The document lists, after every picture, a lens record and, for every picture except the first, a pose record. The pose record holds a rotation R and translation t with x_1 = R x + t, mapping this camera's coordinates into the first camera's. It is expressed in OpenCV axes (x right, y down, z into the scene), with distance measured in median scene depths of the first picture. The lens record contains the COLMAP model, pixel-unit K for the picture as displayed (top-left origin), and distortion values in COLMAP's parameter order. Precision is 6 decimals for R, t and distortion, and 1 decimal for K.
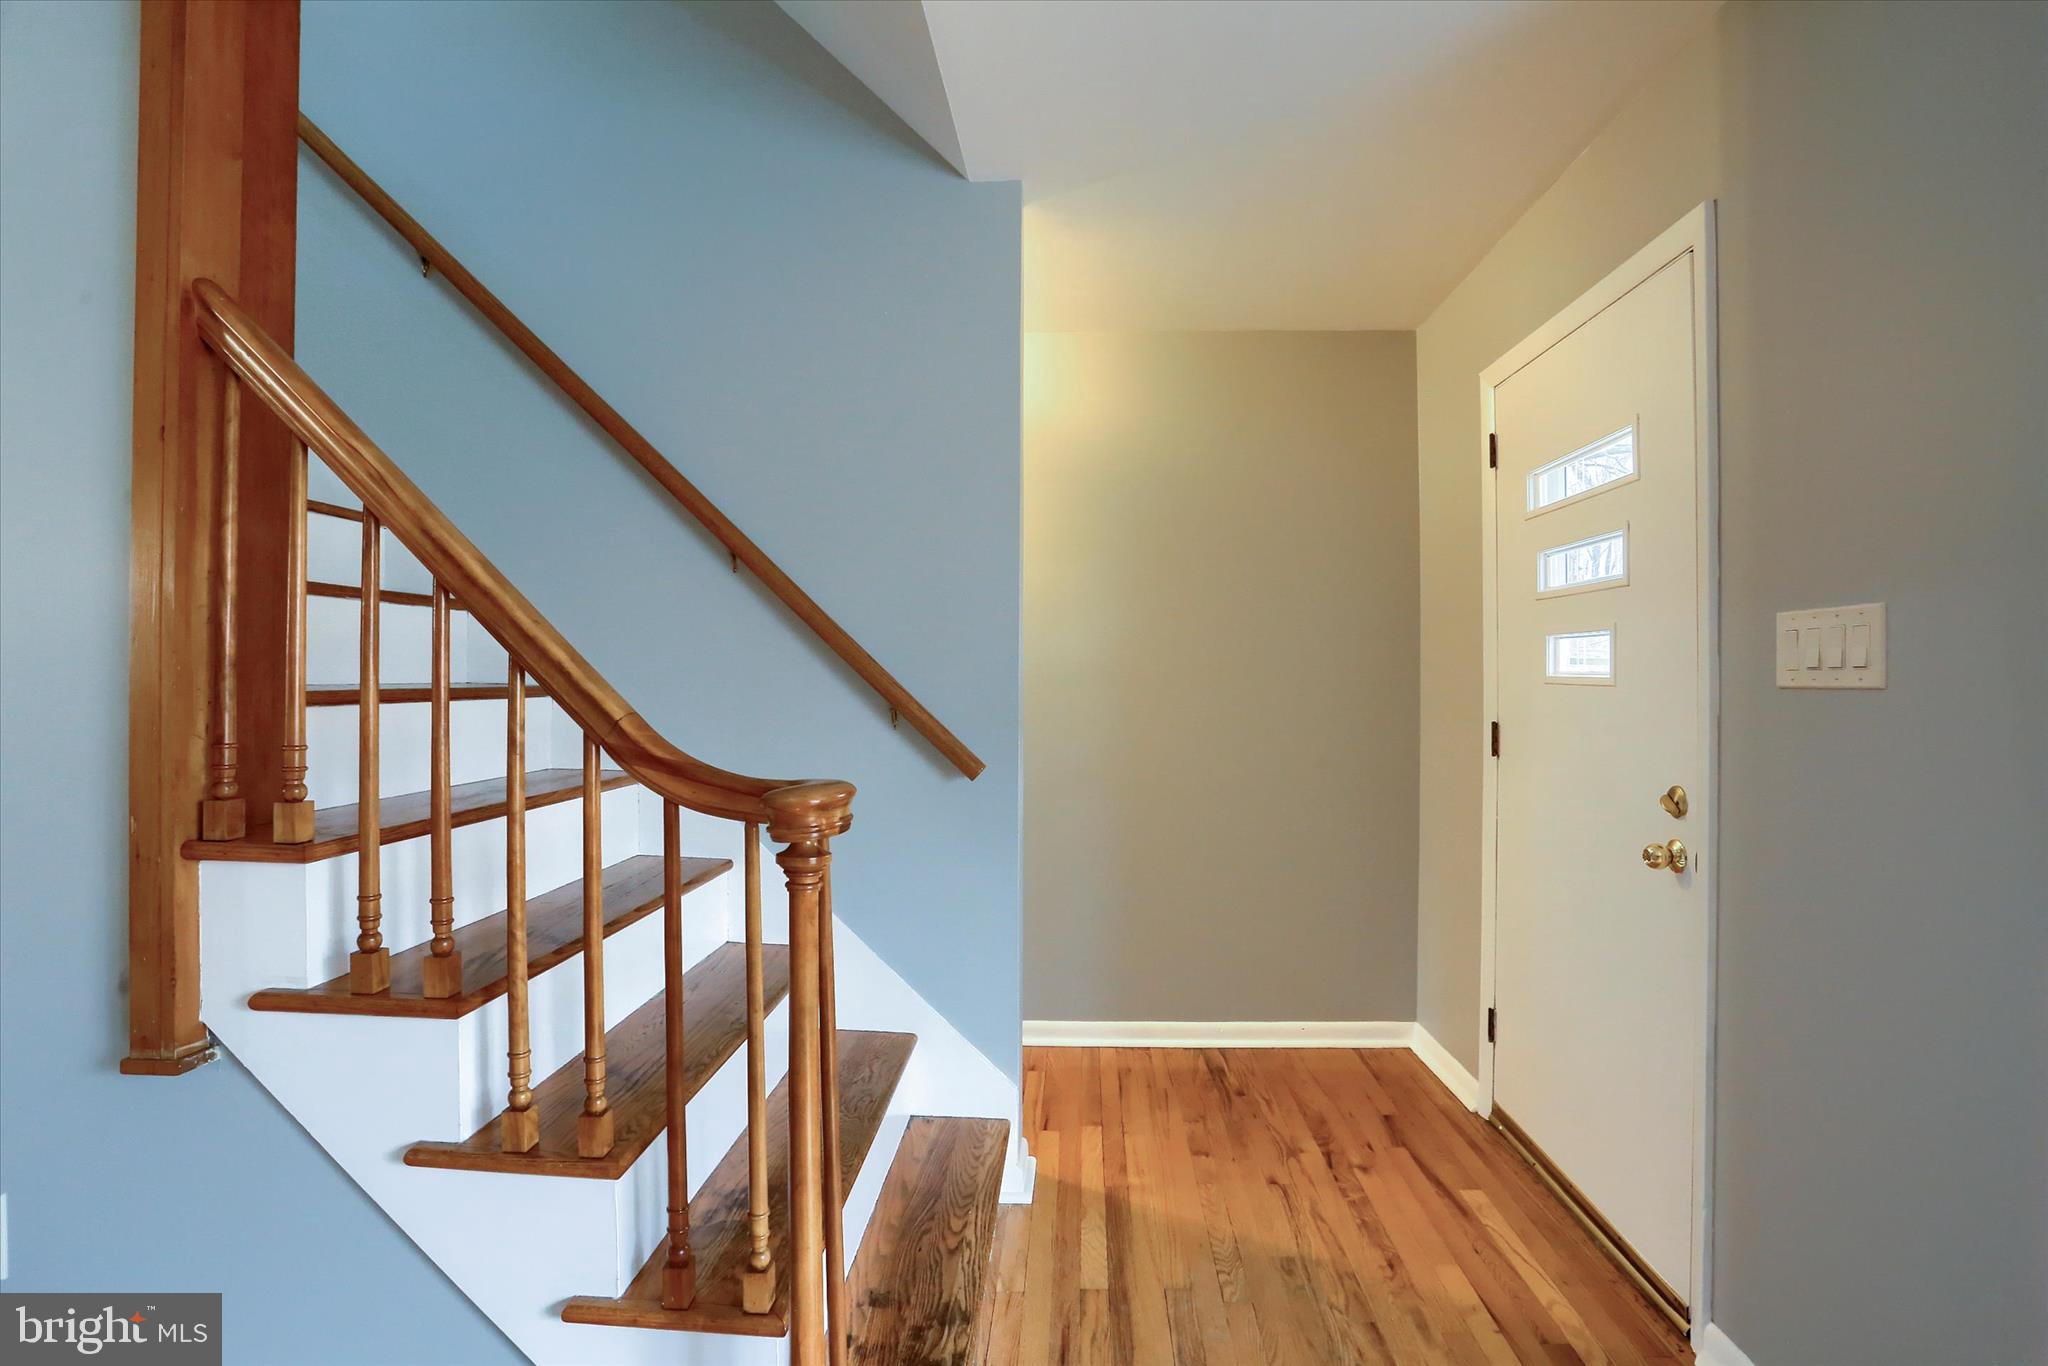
lens RADIAL K [[1017.0, 0, 1098.8], [0, 1017.0, 676.8], [0, 0, 1]] dist [-0.065047, 0.016406]
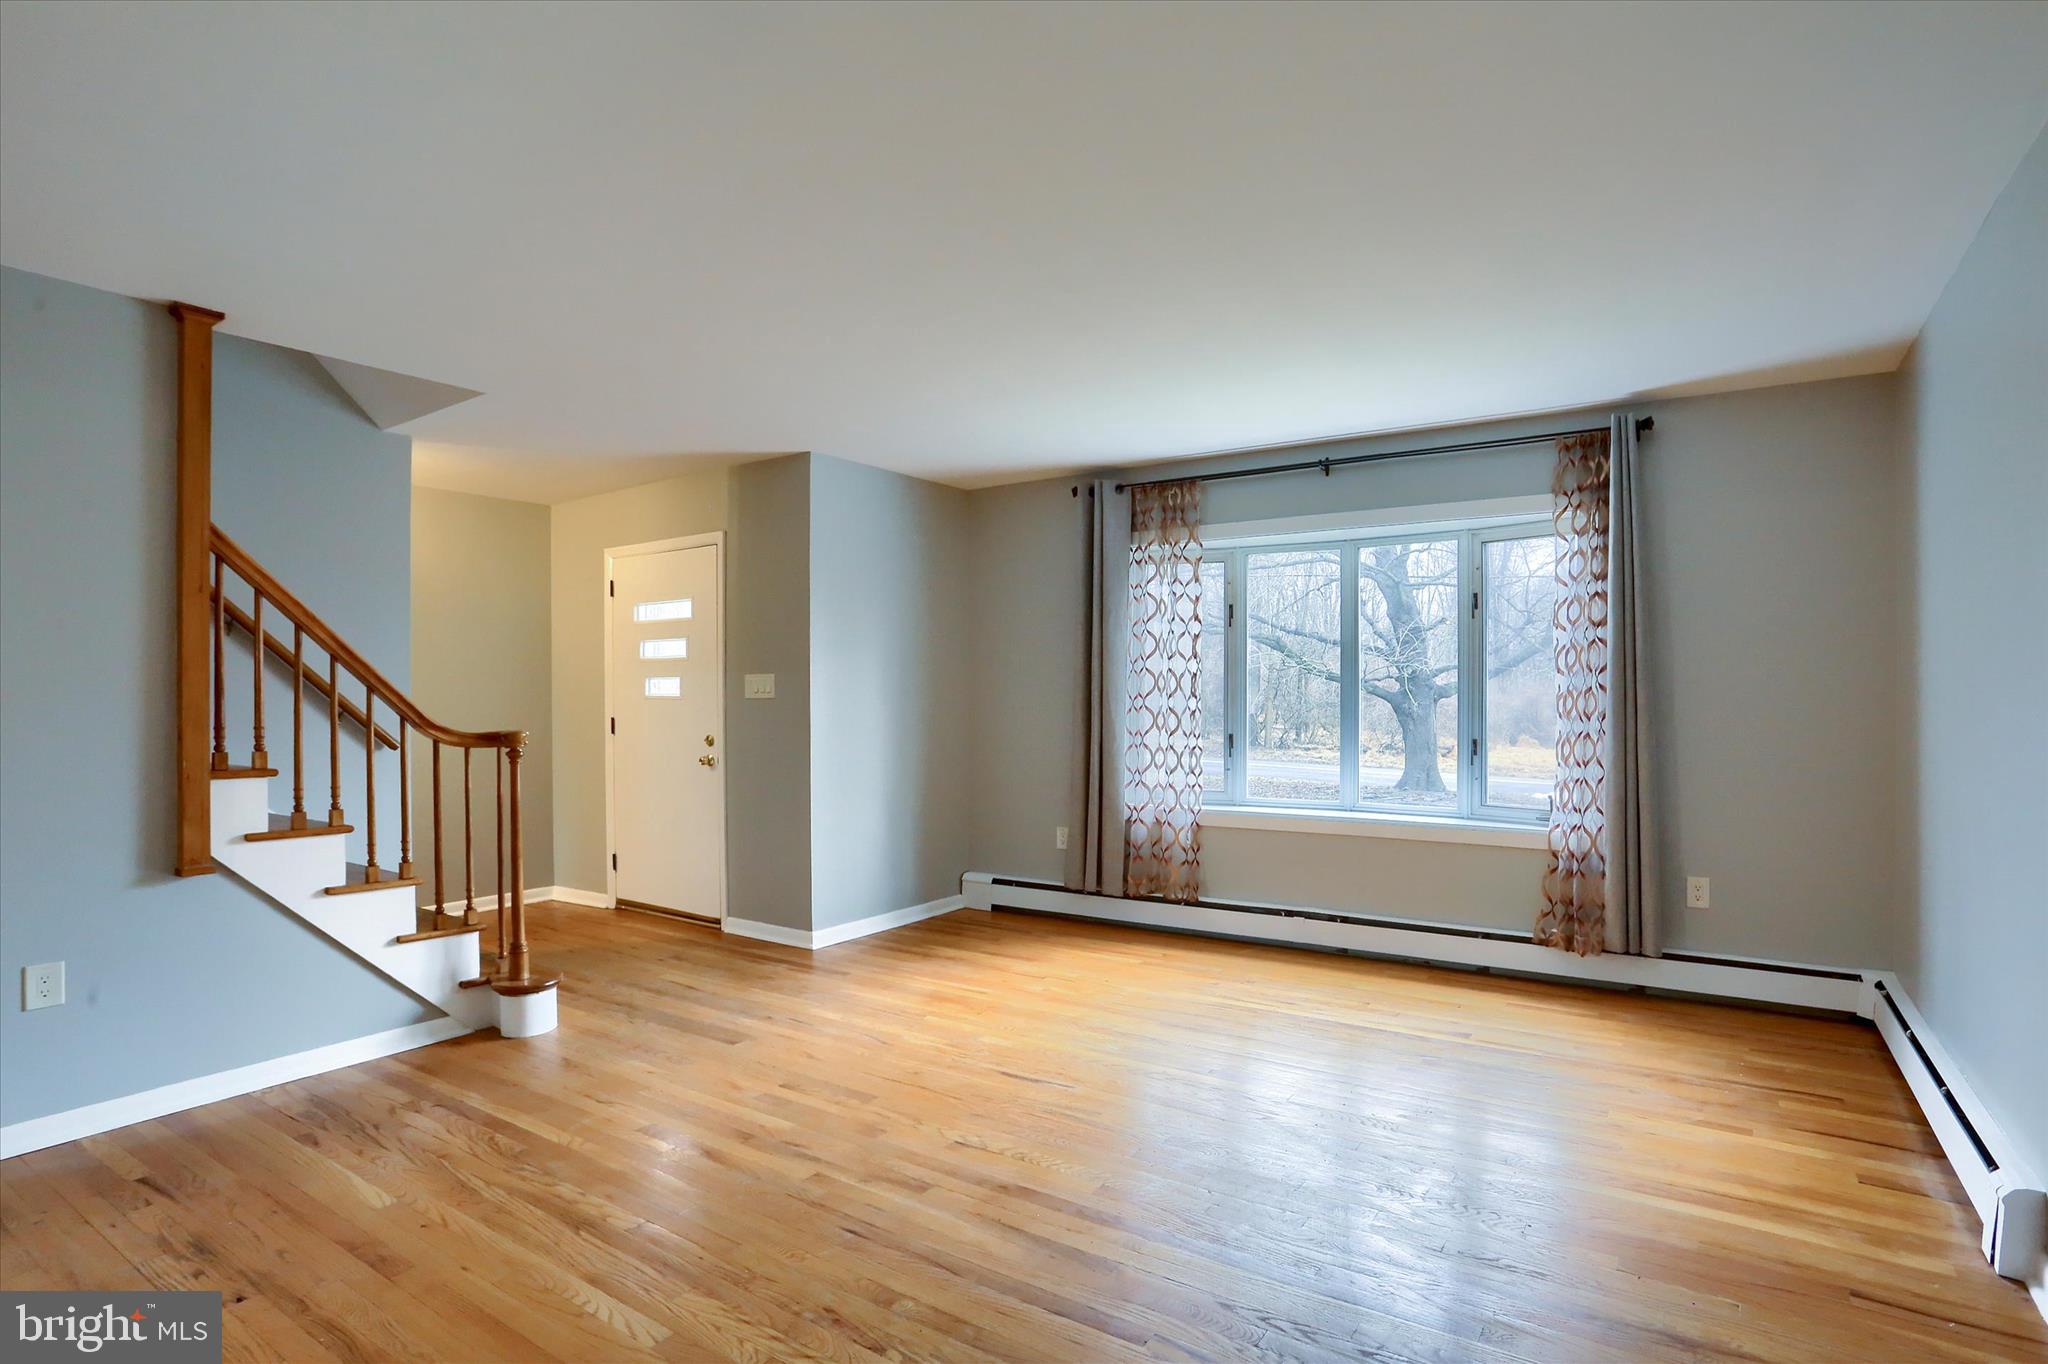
lens RADIAL K [[1053.6, 0, 1024.0], [0, 1053.6, 682.0], [0, 0, 1]] dist [-0.065034, 0.000258]
pose [[0.580299, 0.005501, 0.814385, -1.666271], [0.007641, 0.999896, -0.012199, 0.005702], [-0.814368, 0.013302, 0.580197, -1.820094]]
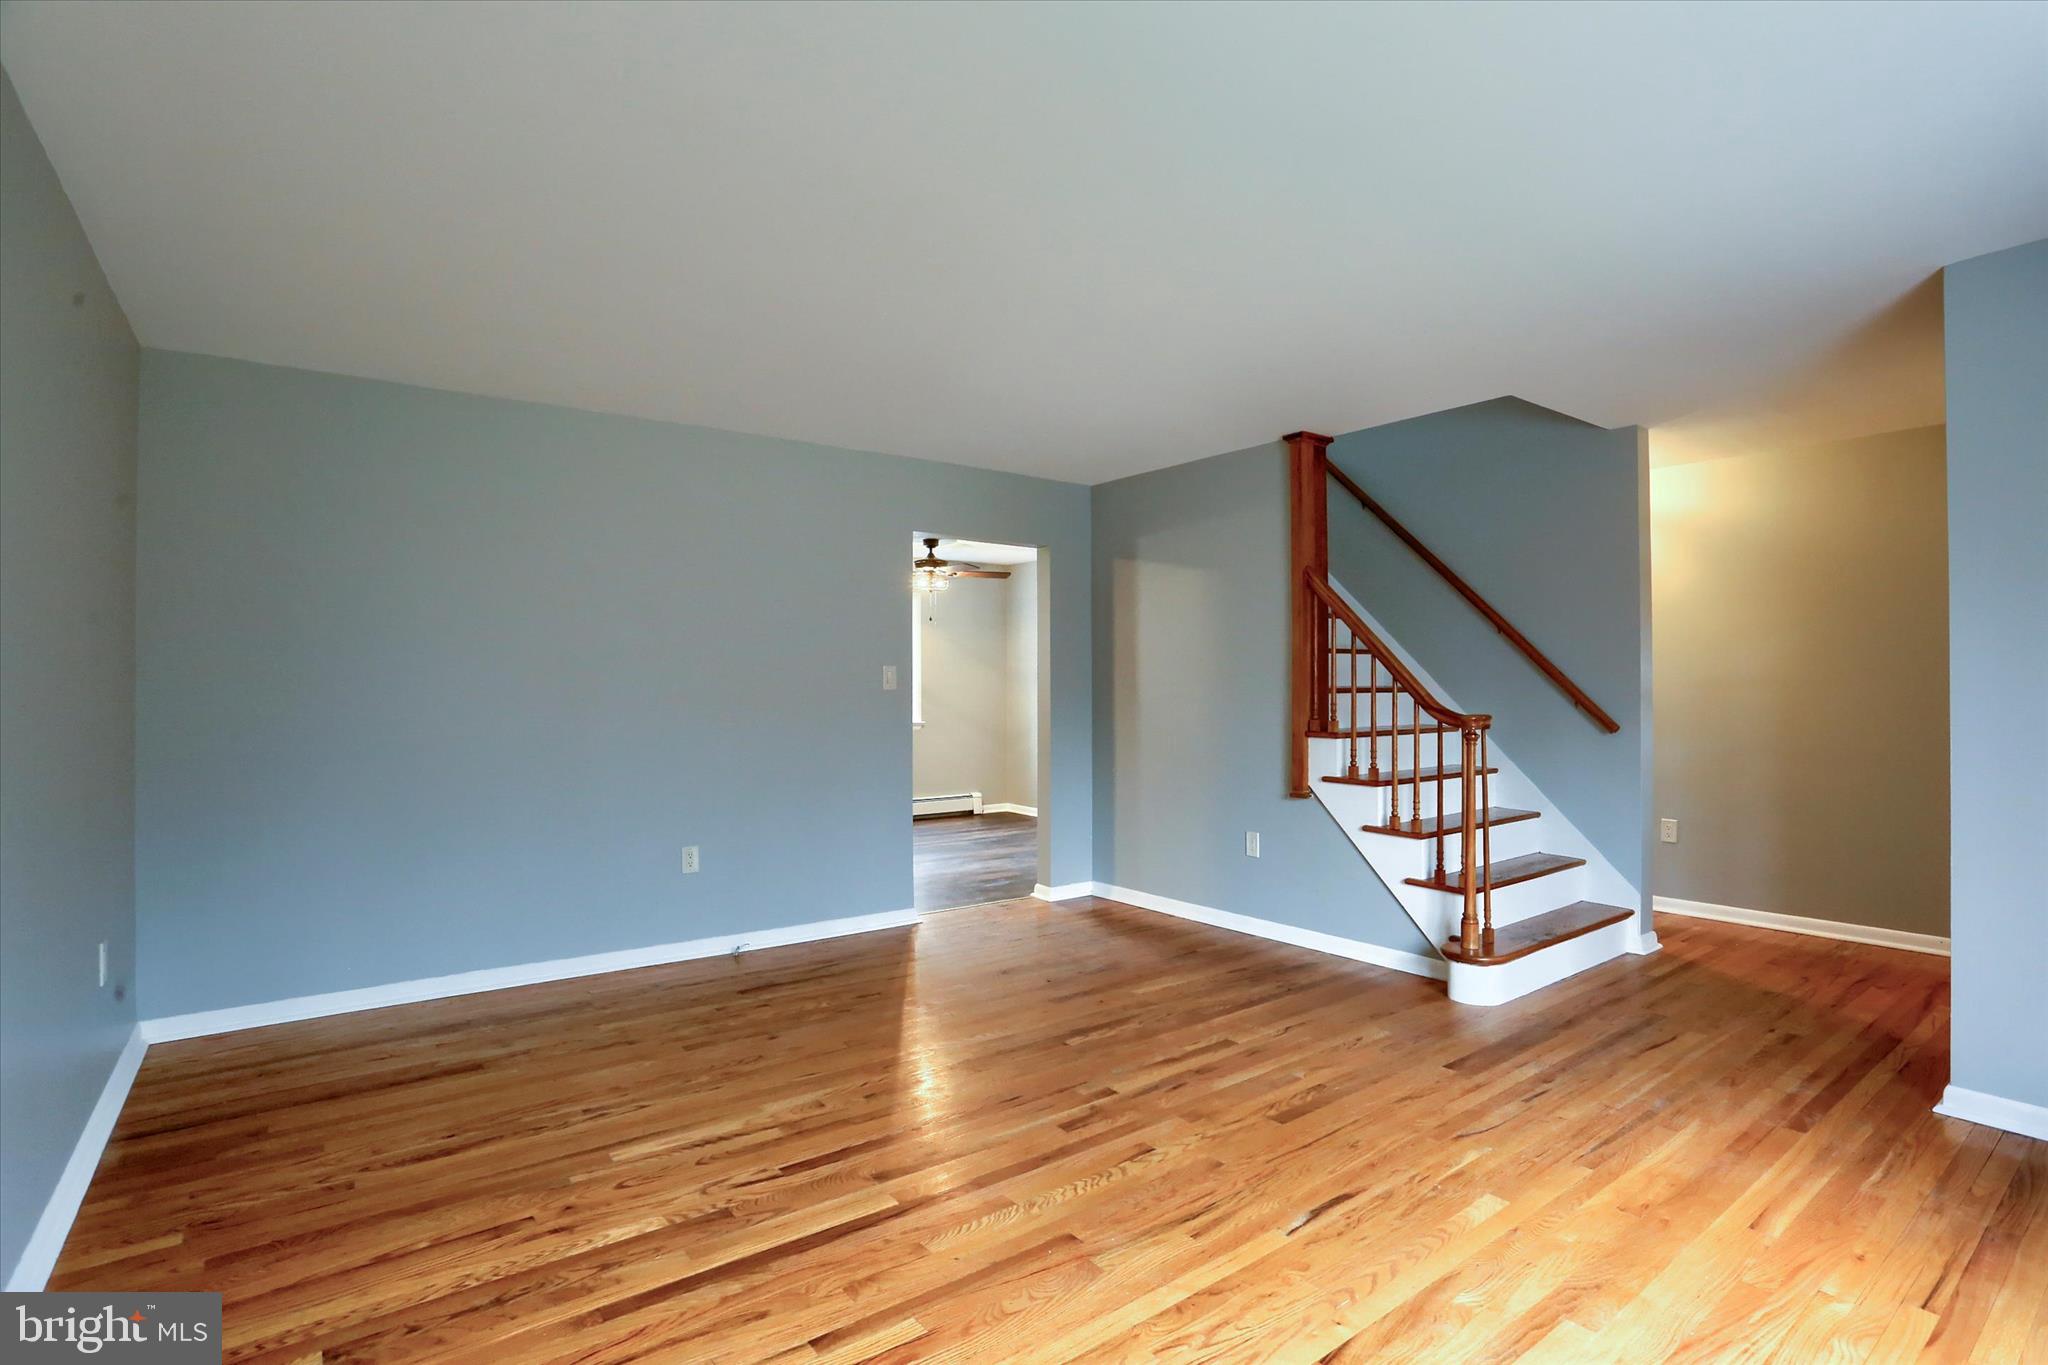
lens RADIAL K [[993.8, 0, 1024.0], [0, 993.8, 682.5], [0, 0, 1]] dist [-0.002589, -0.000119]
pose [[0.584700, -0.005441, -0.811232, 1.290603], [0.001777, 0.999984, -0.005427, 0.011122], [0.811248, 0.001732, 0.584700, -1.808898]]
